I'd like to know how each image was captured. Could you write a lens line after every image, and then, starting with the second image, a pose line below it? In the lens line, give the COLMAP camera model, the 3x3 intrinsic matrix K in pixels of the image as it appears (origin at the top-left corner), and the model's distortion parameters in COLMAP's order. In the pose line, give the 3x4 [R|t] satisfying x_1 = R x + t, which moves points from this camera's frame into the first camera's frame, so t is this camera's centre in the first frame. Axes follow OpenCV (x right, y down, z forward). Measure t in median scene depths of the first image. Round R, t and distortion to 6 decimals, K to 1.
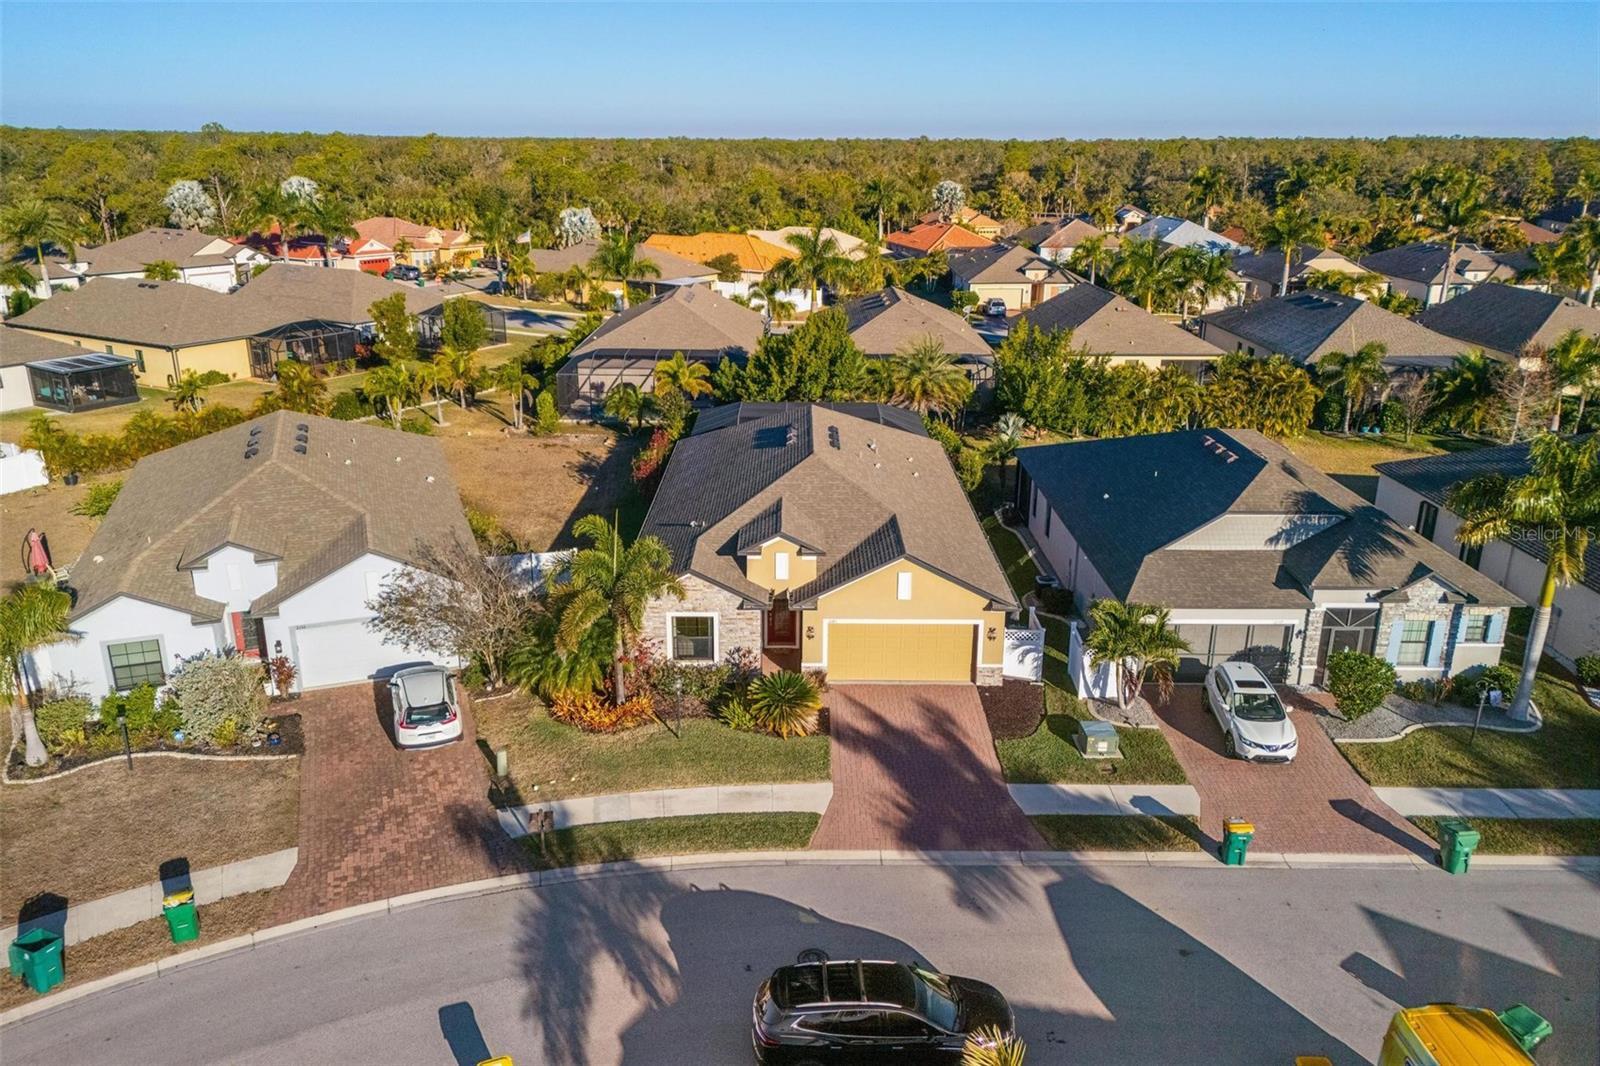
lens RADIAL K [[1153.0, 0, 804.7], [0, 1153.0, 535.3], [0, 0, 1]] dist [0.079623, -0.076903]
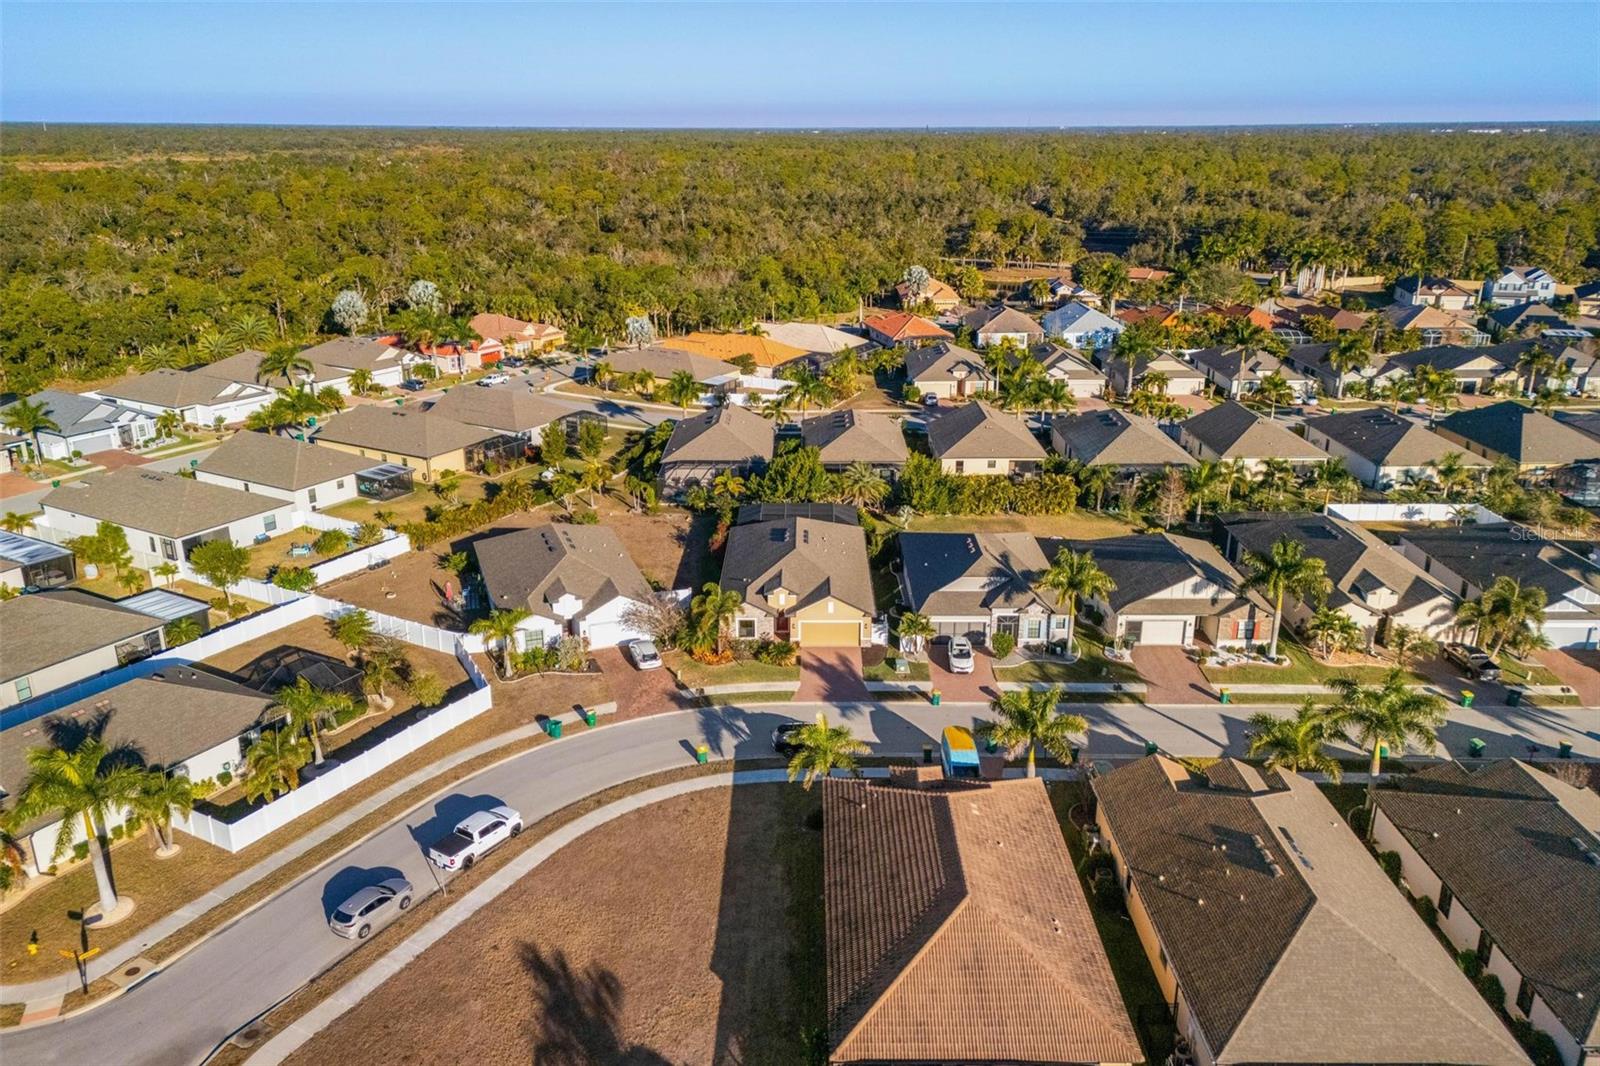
lens RADIAL K [[1125.2, 0, 800.0], [0, 1125.2, 533.0], [0, 0, 1]] dist [0.131355, -0.072973]
pose [[0.999925, -0.005042, -0.011123, 0.046986], [0.005155, 0.999935, 0.010127, -0.141502], [0.011071, -0.010183, 0.999887, -1.434516]]
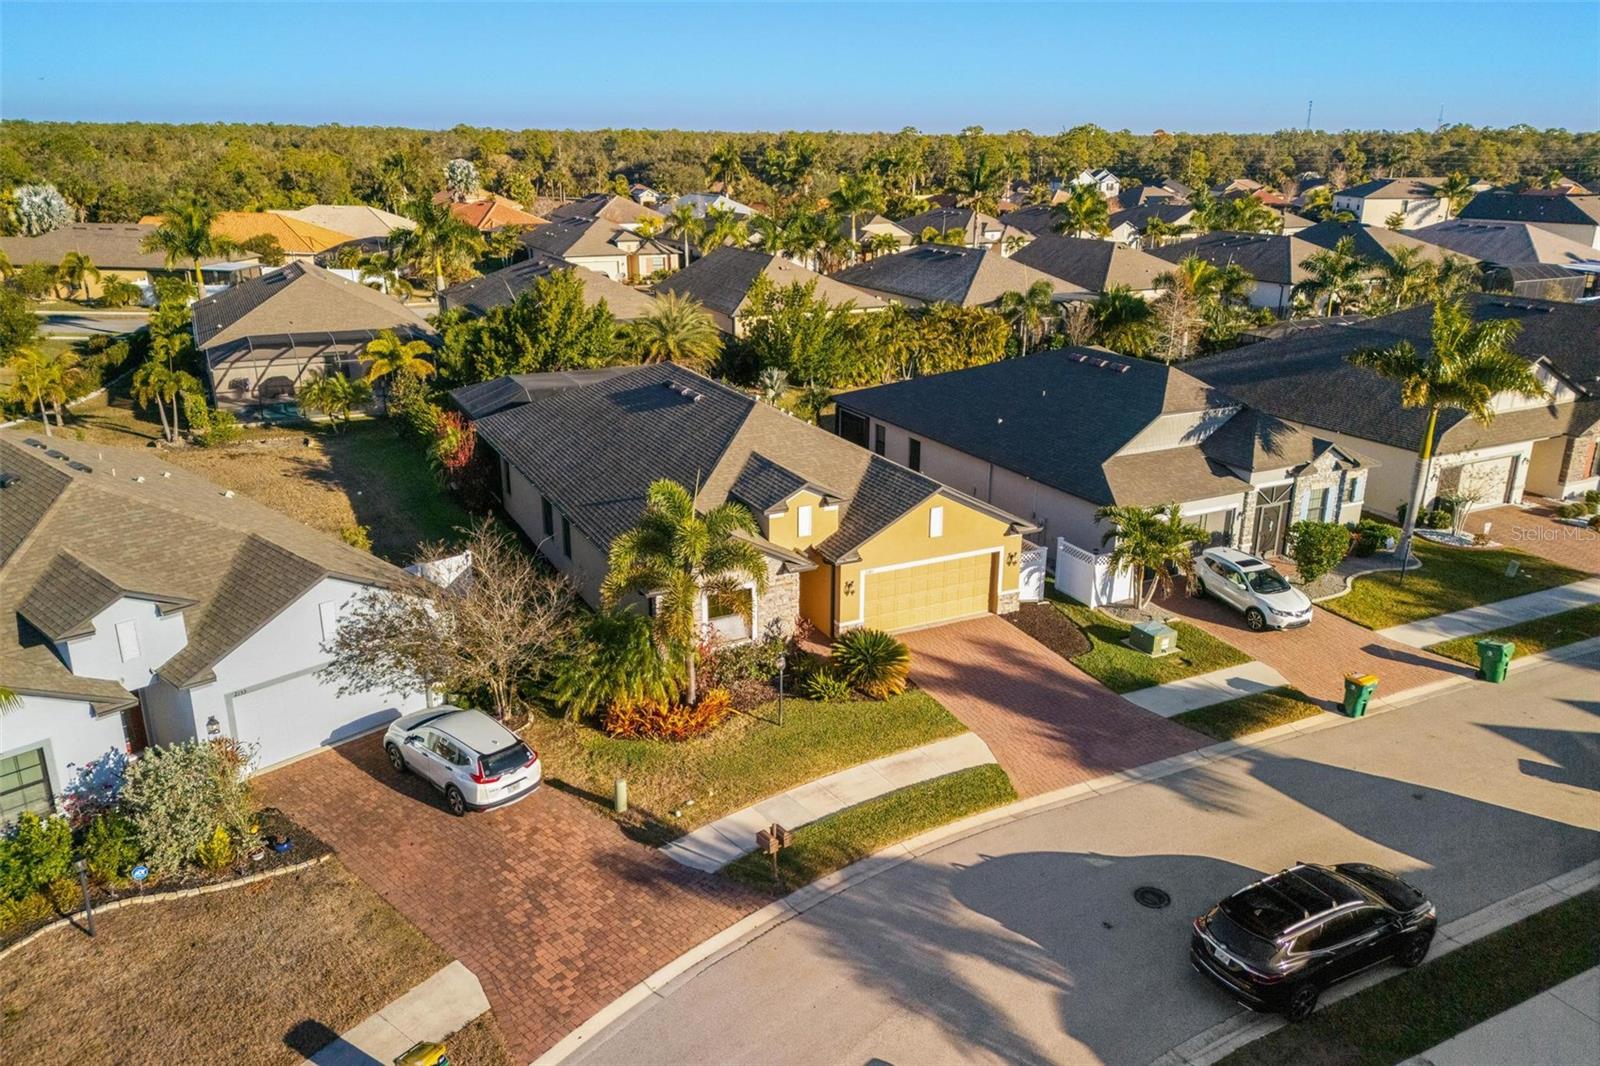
lens RADIAL K [[1153.0, 0, 804.7], [0, 1153.0, 535.3], [0, 0, 1]] dist [0.079623, -0.076903]
pose [[0.894269, -0.143572, 0.423876, -0.406332], [0.140850, 0.989304, 0.037933, 0.003670], [-0.424788, 0.025781, 0.904926, 0.186401]]
